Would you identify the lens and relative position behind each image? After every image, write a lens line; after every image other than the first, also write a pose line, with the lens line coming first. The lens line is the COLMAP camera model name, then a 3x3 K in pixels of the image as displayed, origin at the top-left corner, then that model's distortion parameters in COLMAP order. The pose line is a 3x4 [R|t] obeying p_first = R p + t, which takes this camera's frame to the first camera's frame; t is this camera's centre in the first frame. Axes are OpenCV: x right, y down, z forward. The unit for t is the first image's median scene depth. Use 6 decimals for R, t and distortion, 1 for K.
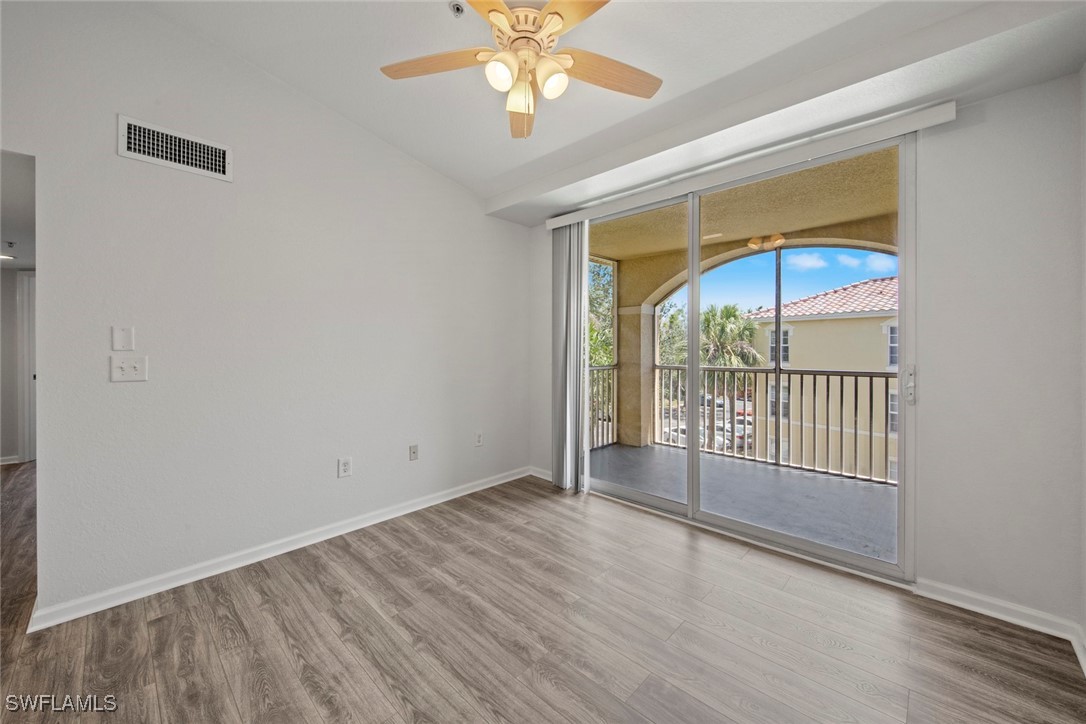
lens RADIAL K [[408.6, 0, 542.0], [0, 408.6, 350.1], [0, 0, 1]] dist [-0.001595, -0.000366]
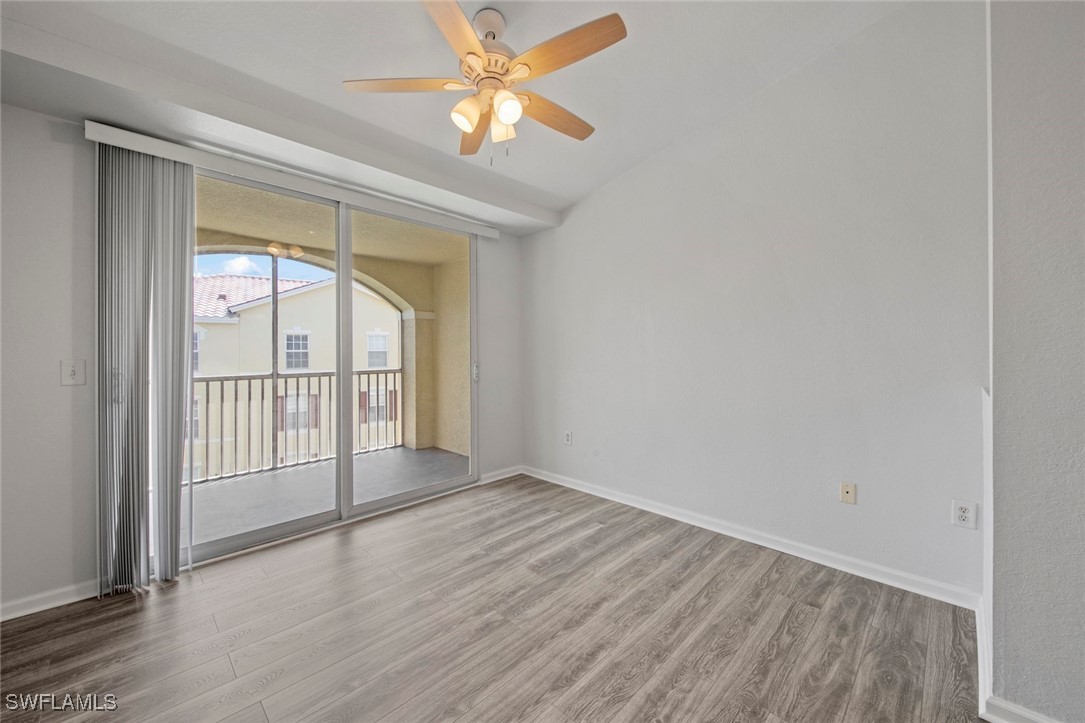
lens RADIAL K [[415.6, 0, 546.8], [0, 415.6, 351.2], [0, 0, 1]] dist [-0.000957, -0.000784]
pose [[0.006756, 0.001294, 0.999976, -0.704088], [0.010540, 0.999944, -0.001366, -0.002697], [-0.999922, 0.010549, 0.006742, 0.498257]]
